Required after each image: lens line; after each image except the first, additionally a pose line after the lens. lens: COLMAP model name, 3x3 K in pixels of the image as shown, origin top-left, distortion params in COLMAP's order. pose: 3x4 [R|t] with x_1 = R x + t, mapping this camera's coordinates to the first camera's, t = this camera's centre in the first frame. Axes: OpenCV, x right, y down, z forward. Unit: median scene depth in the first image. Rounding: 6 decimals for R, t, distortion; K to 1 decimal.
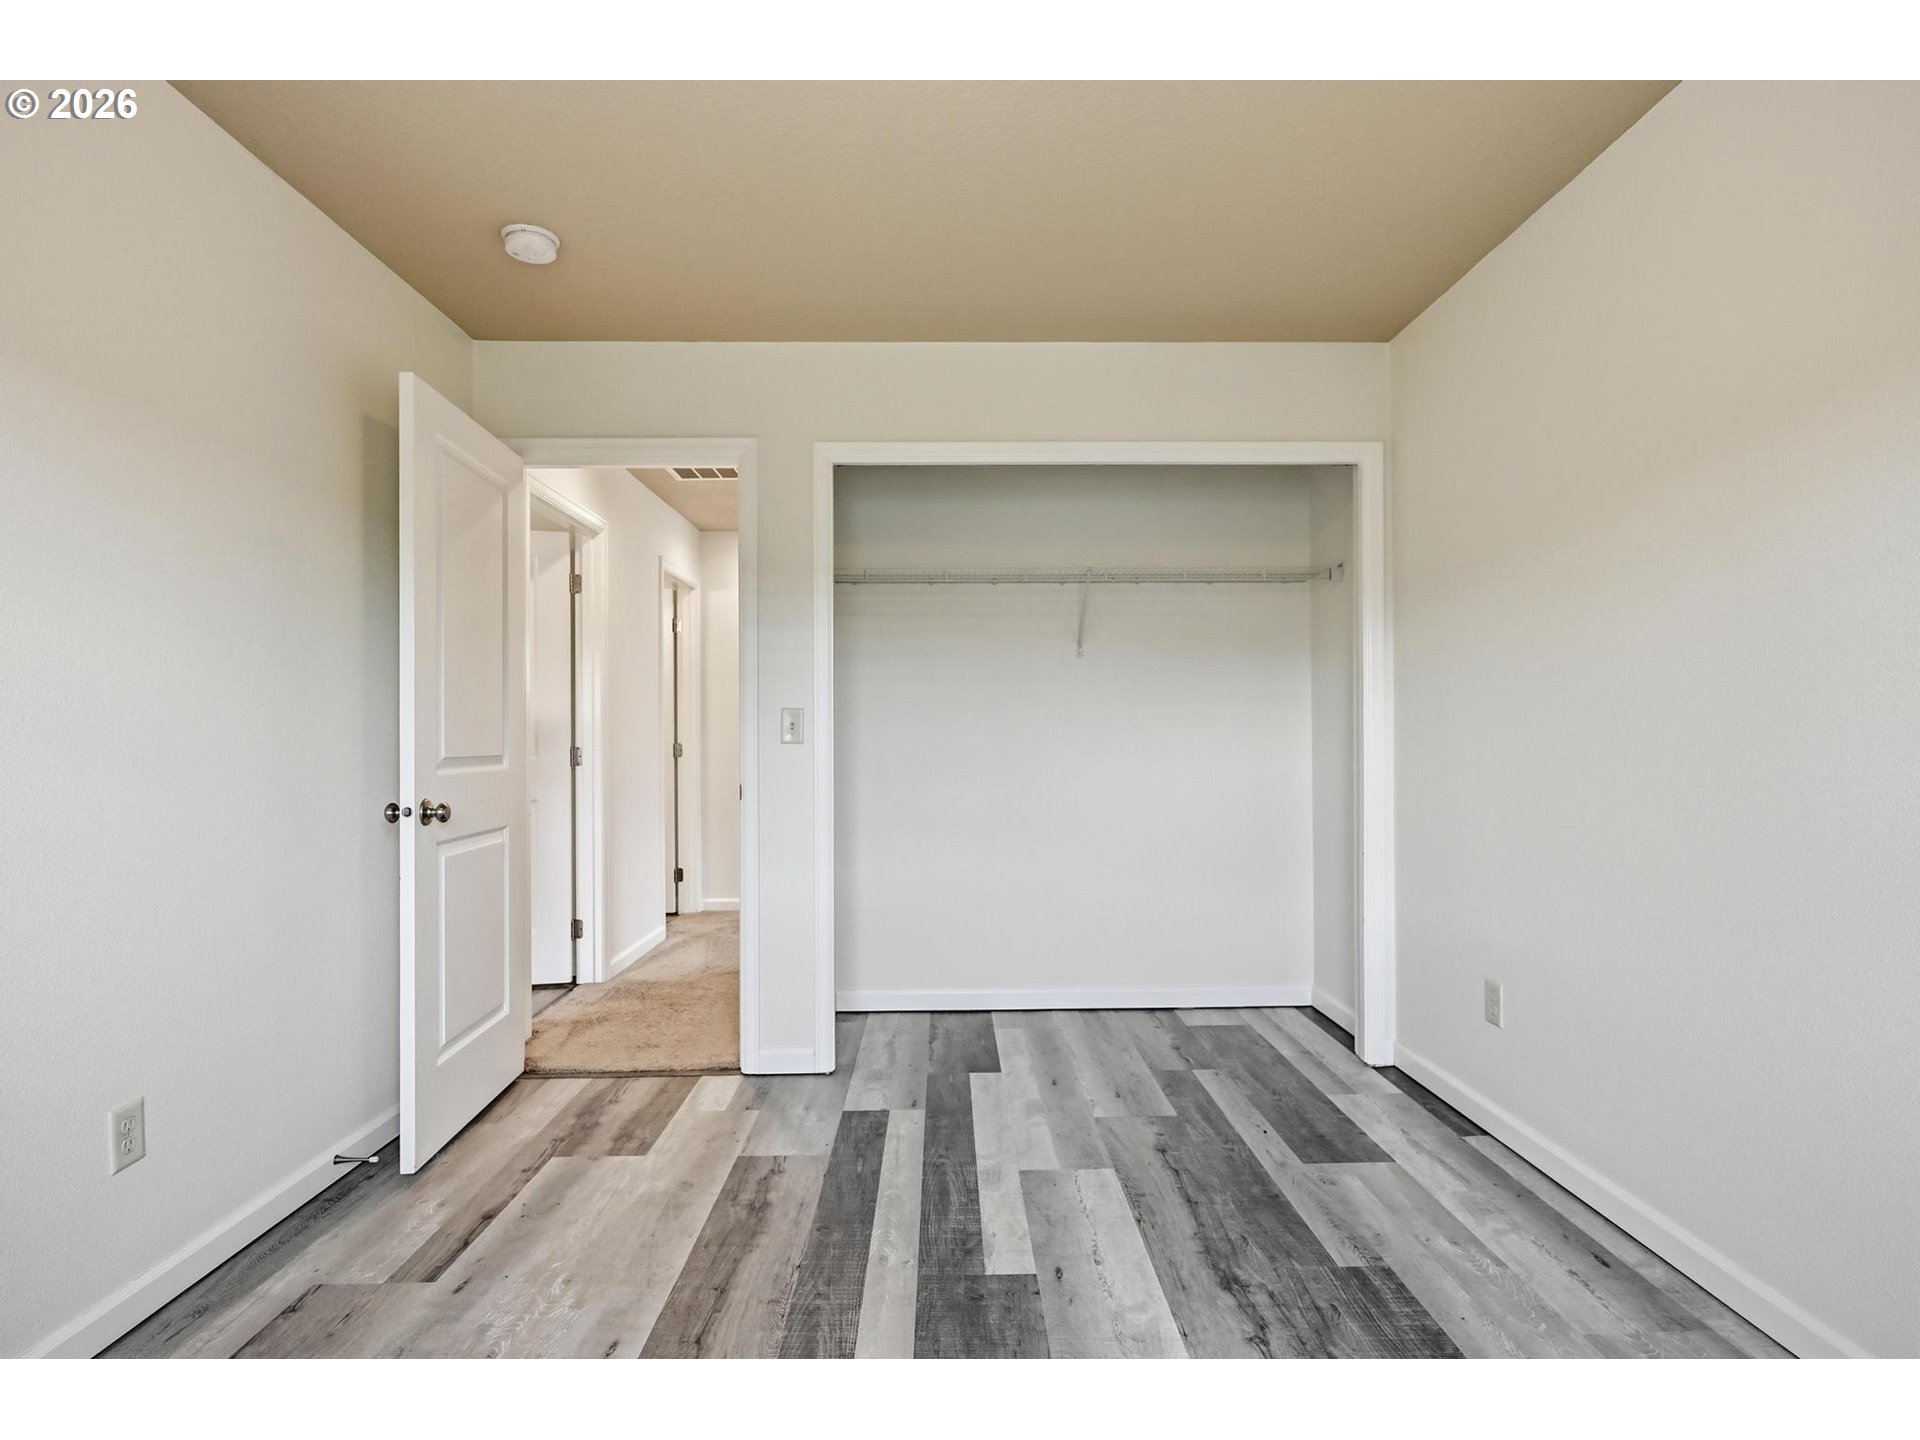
lens RADIAL K [[964.1, 0, 958.8], [0, 964.1, 728.6], [0, 0, 1]] dist [-0.001058, -0.000741]
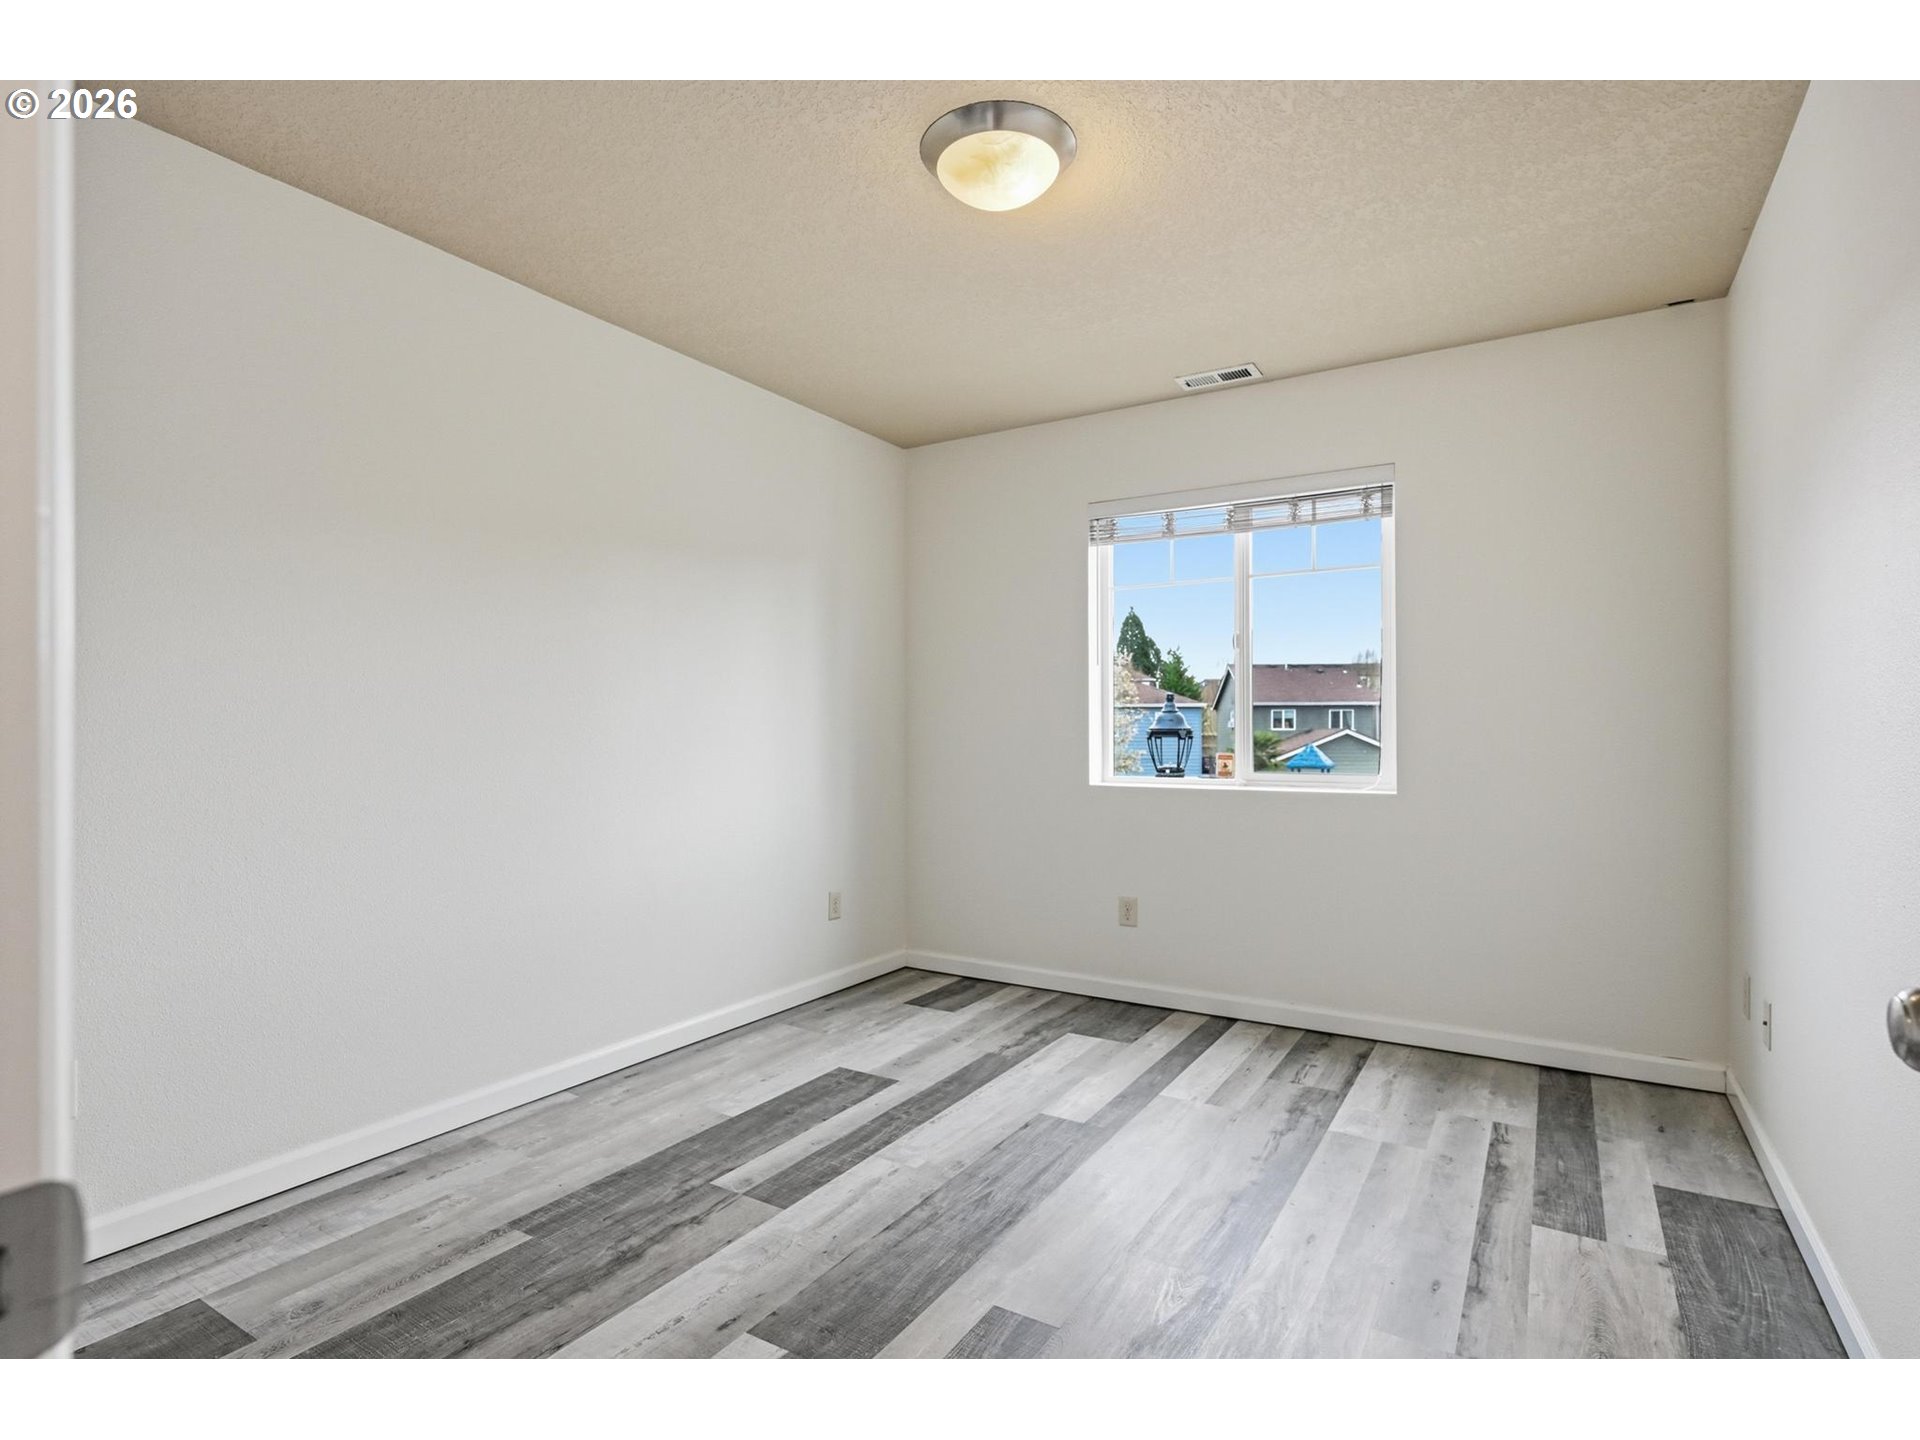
lens RADIAL K [[964.1, 0, 966.2], [0, 964.1, 719.5], [0, 0, 1]] dist [-0.001058, -0.000741]
pose [[-0.843542, 0.010539, 0.536959, -0.573779], [0.000009, 0.999808, -0.019610, 0.013555], [-0.537063, -0.016537, -0.843380, 1.637899]]
